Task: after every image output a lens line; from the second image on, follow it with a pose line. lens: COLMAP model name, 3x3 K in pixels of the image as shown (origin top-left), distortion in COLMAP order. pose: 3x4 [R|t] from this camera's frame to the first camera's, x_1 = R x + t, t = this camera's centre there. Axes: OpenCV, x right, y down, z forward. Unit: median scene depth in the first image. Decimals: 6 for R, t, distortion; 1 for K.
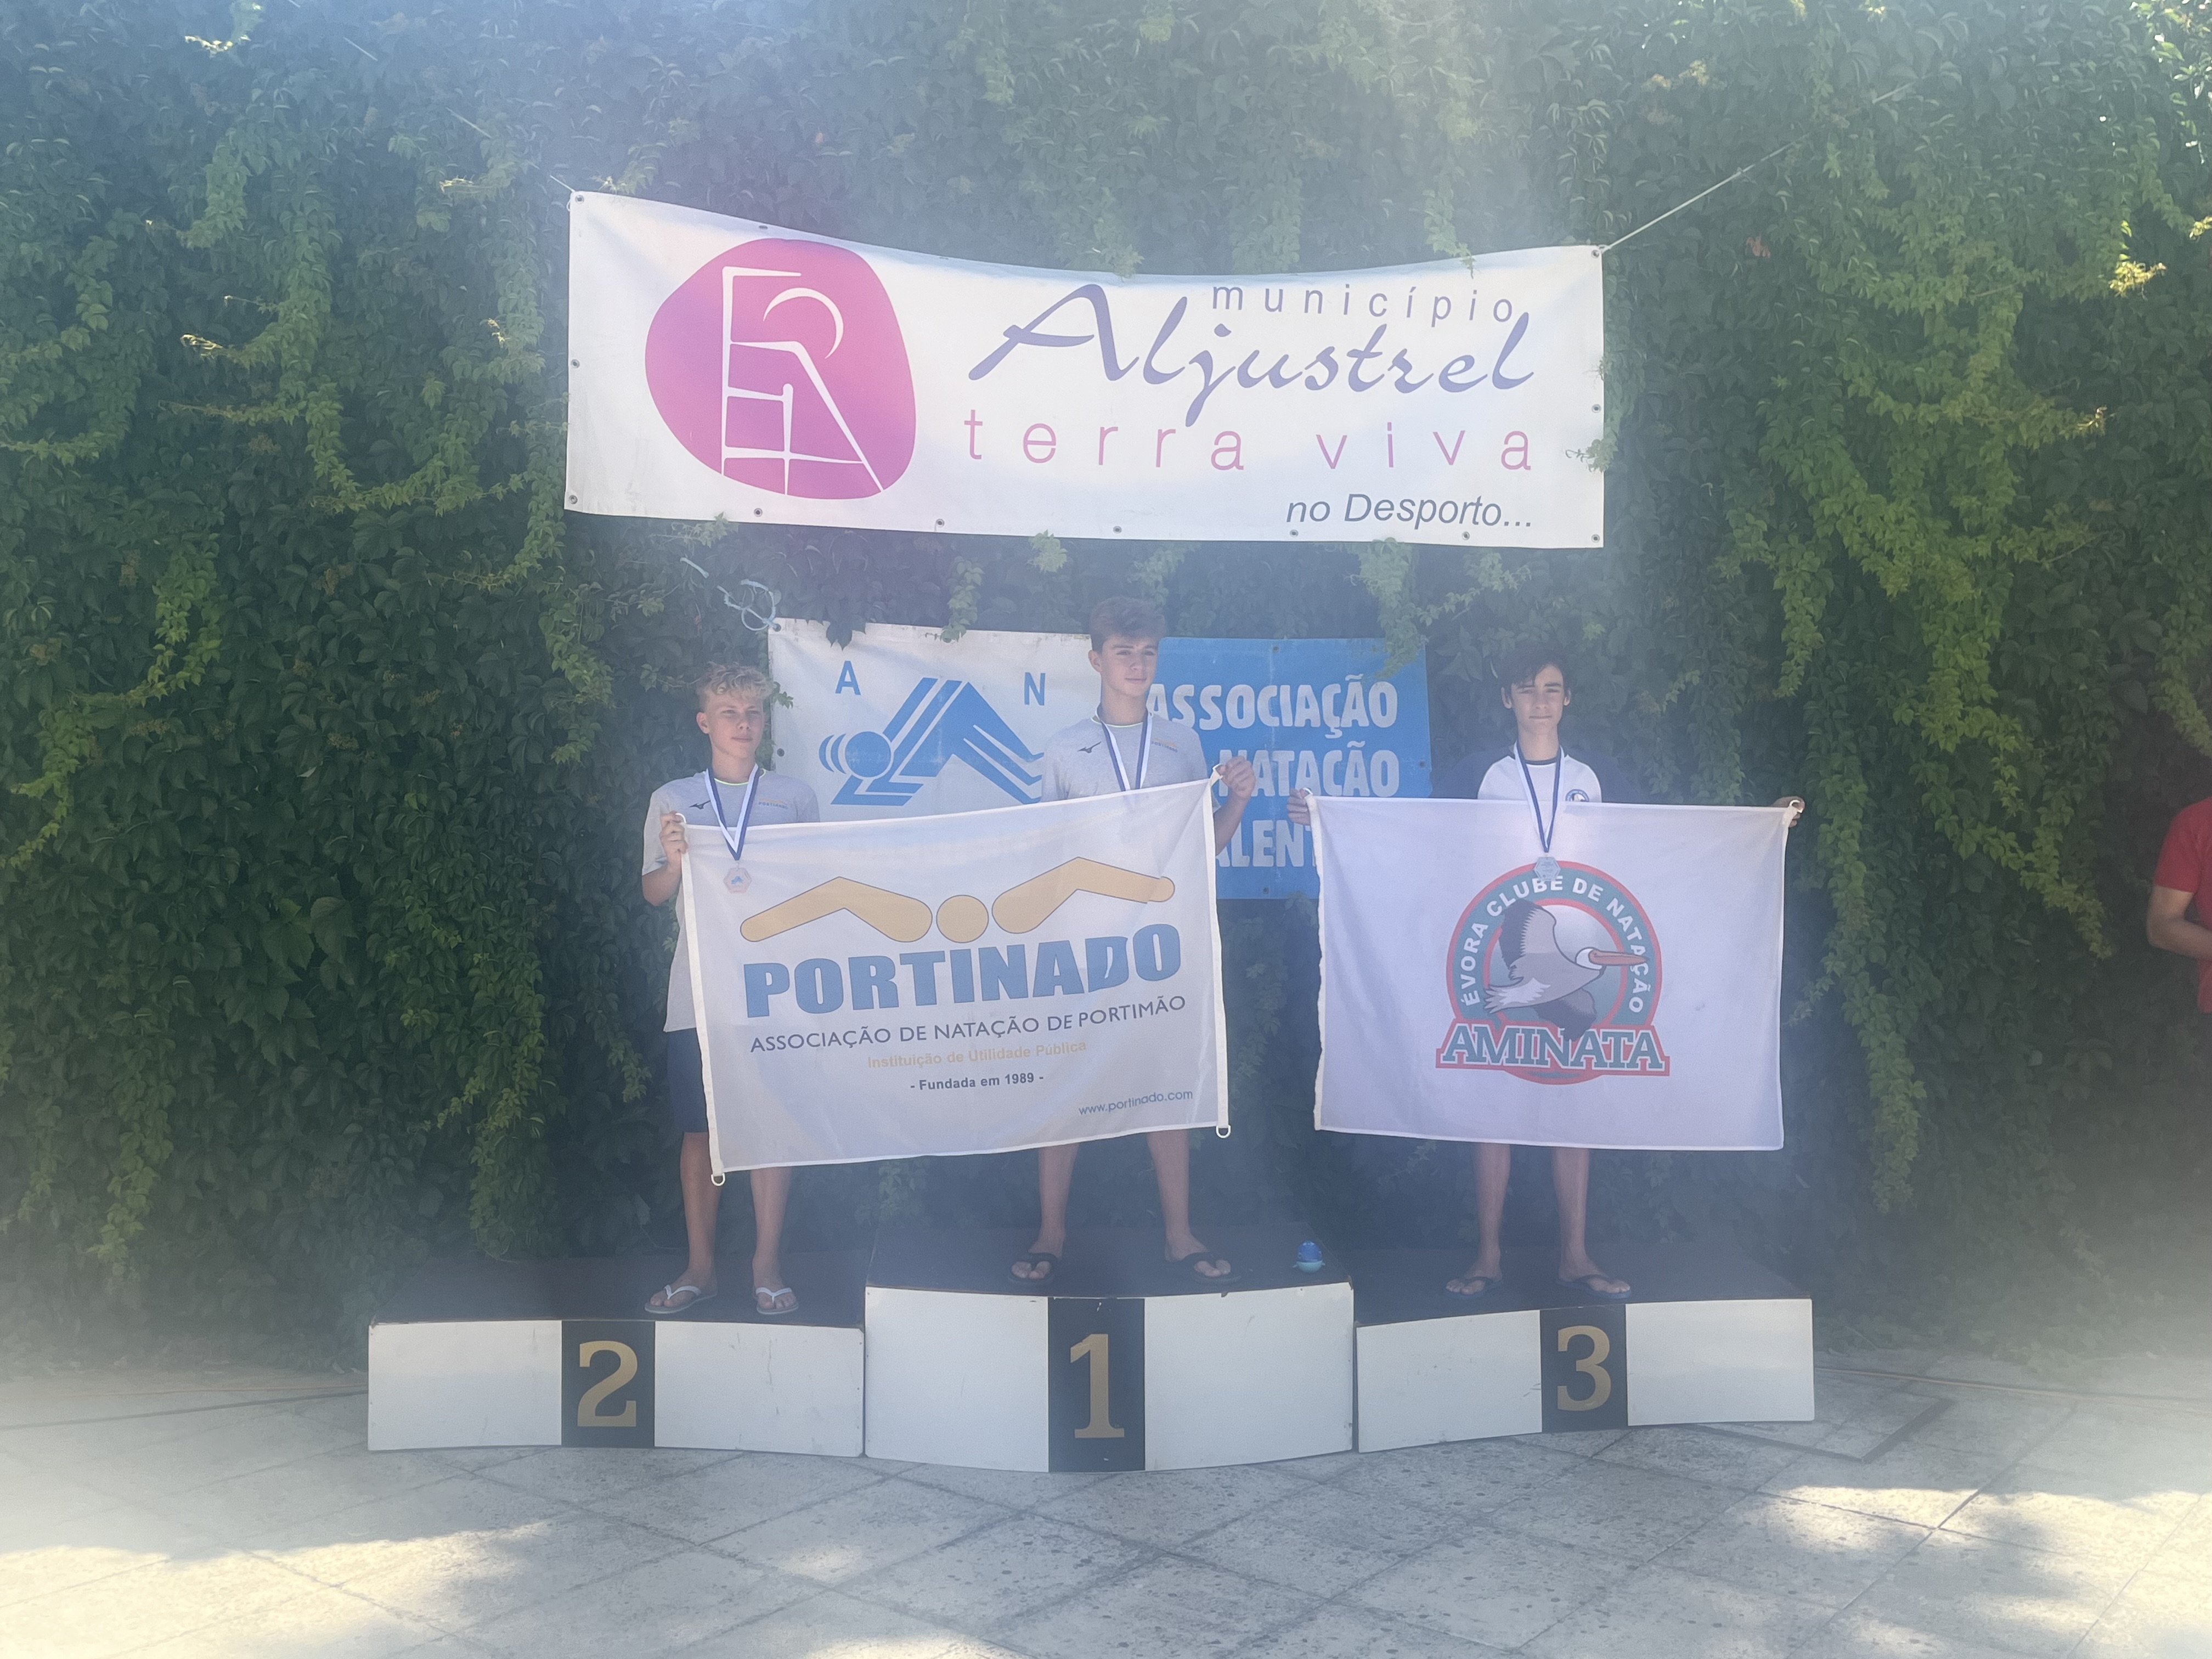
lens RADIAL K [[2048.7, 0, 1094.8], [0, 2048.7, 817.3], [0, 0, 1]] dist [0.052221, 0.000000]
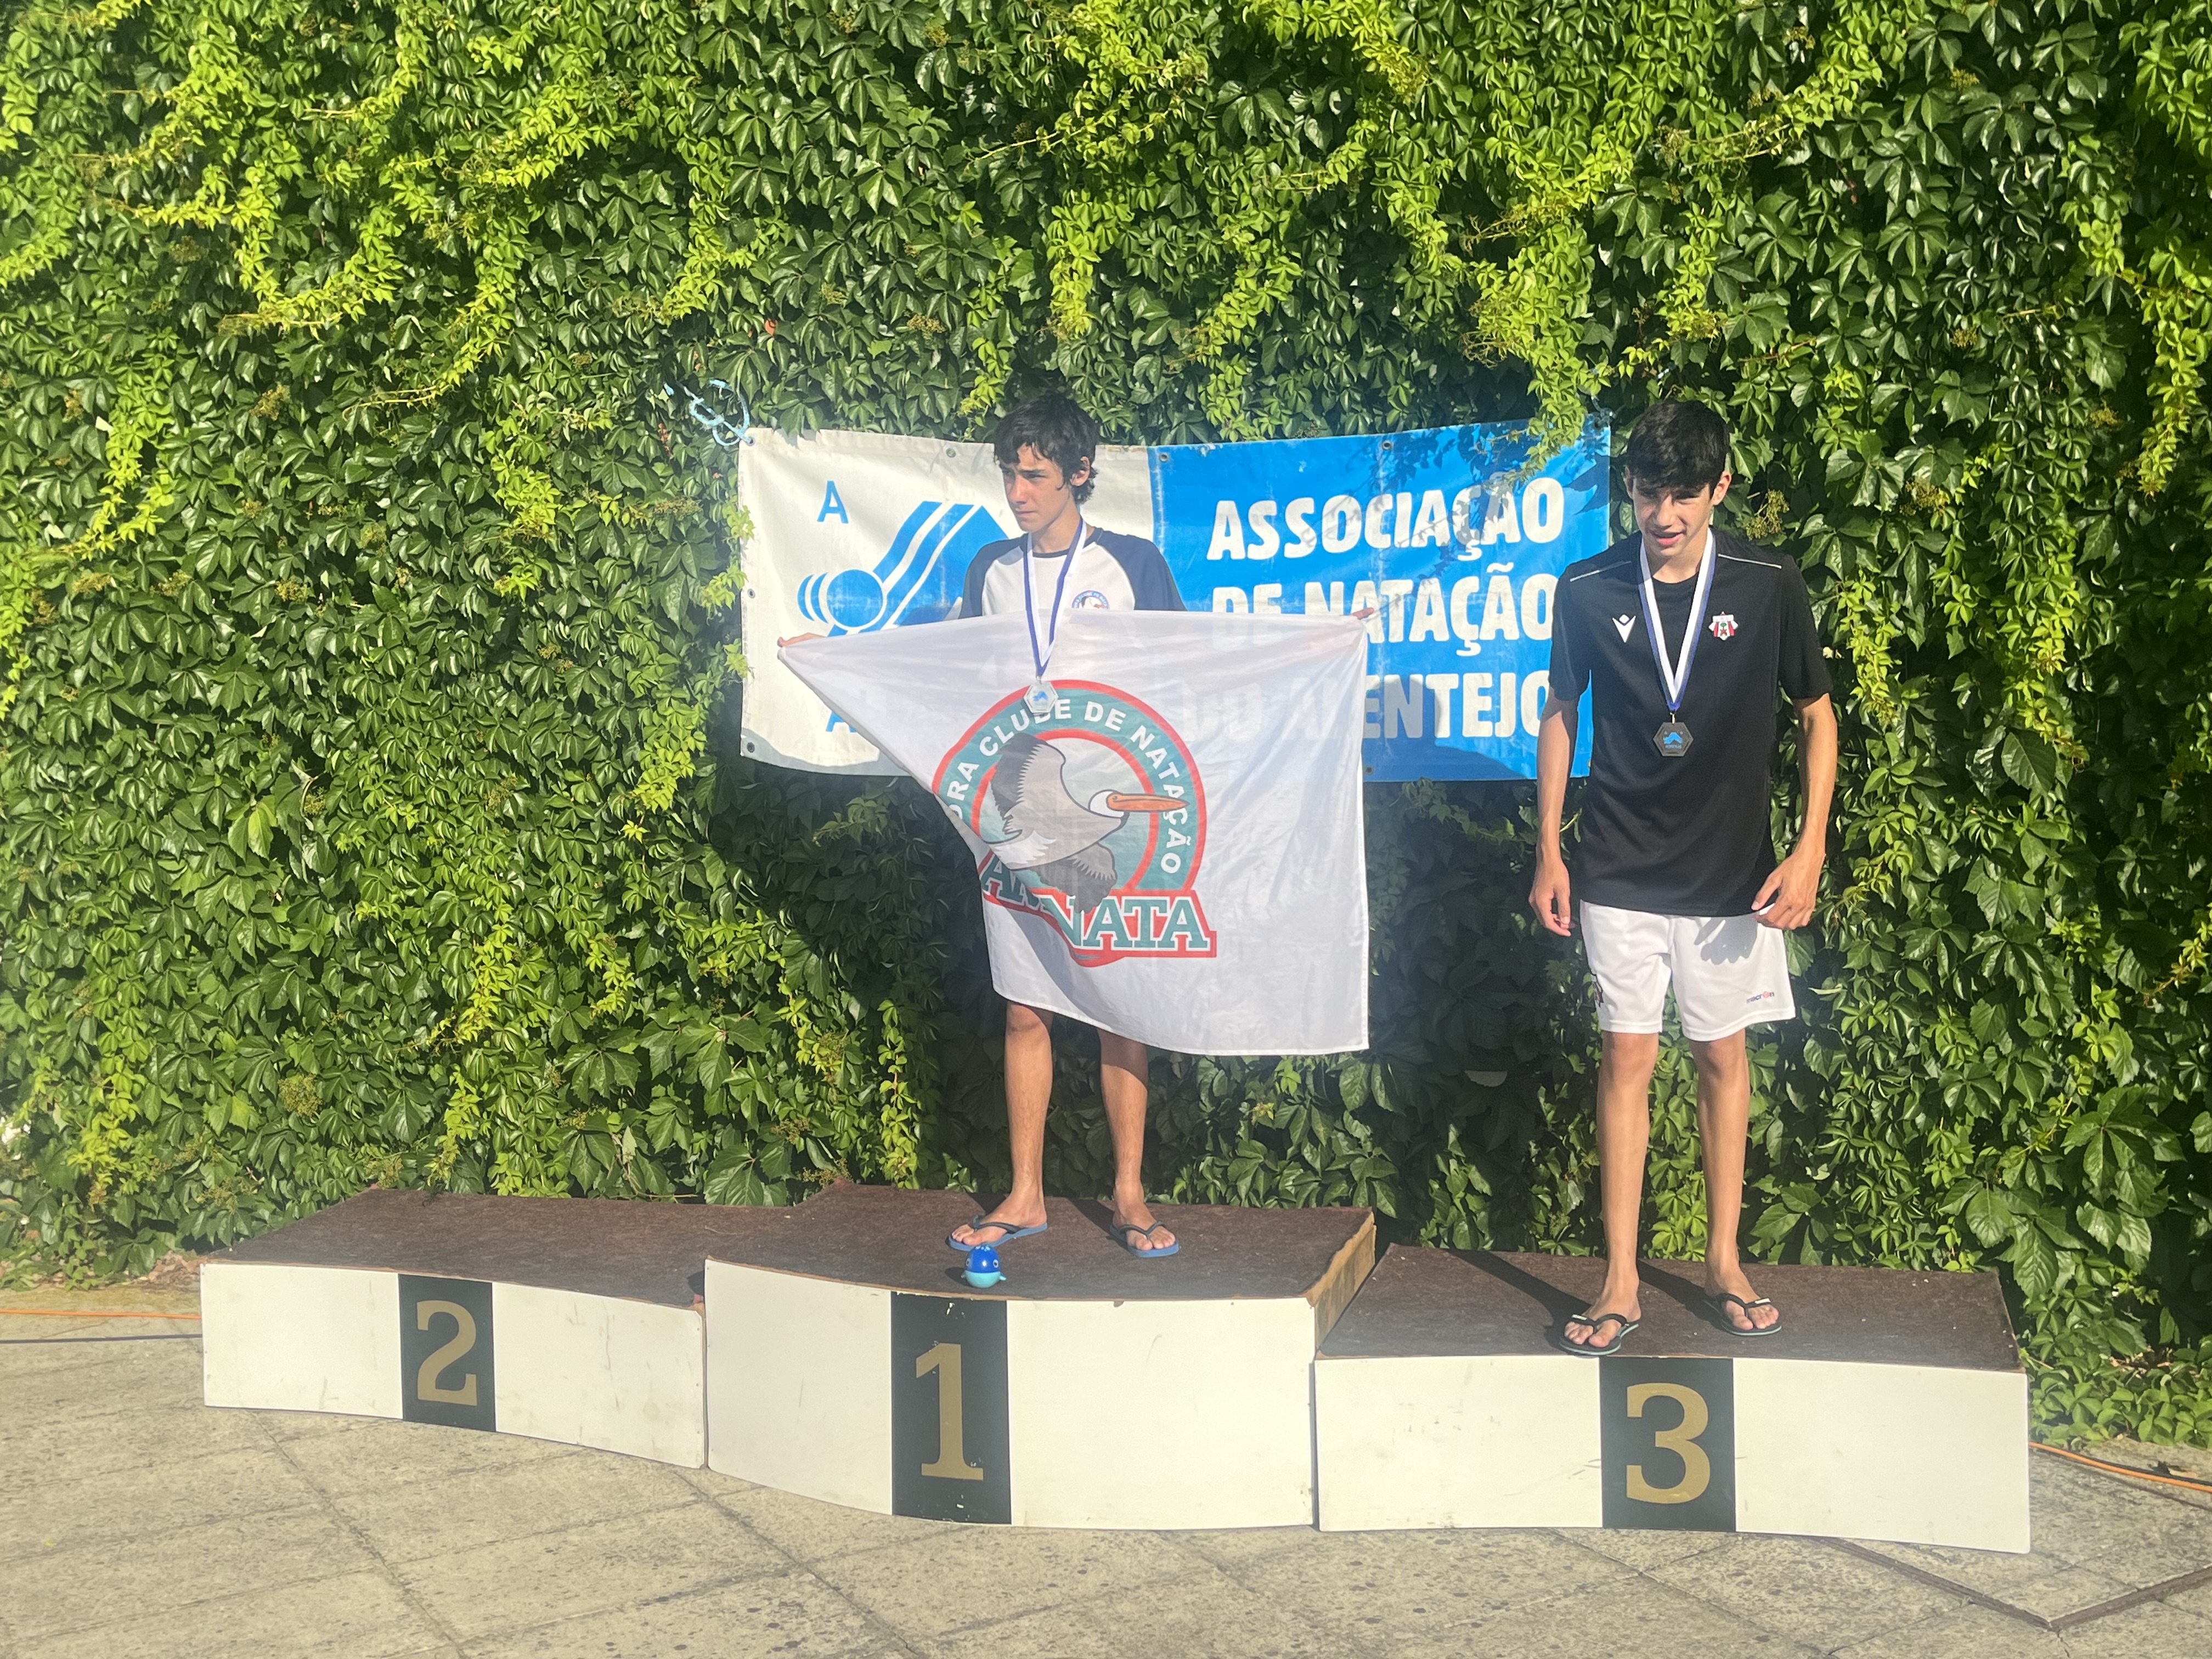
lens RADIAL K [[2307.3, 0, 1118.7], [0, 2307.3, 844.7], [0, 0, 1]] dist [0.053318, 0.000000]
pose [[0.943071, 0.010199, -0.332436, 0.287967], [0.010383, 0.998140, 0.060079, 0.012292], [0.332430, -0.060110, 0.941210, 0.184102]]
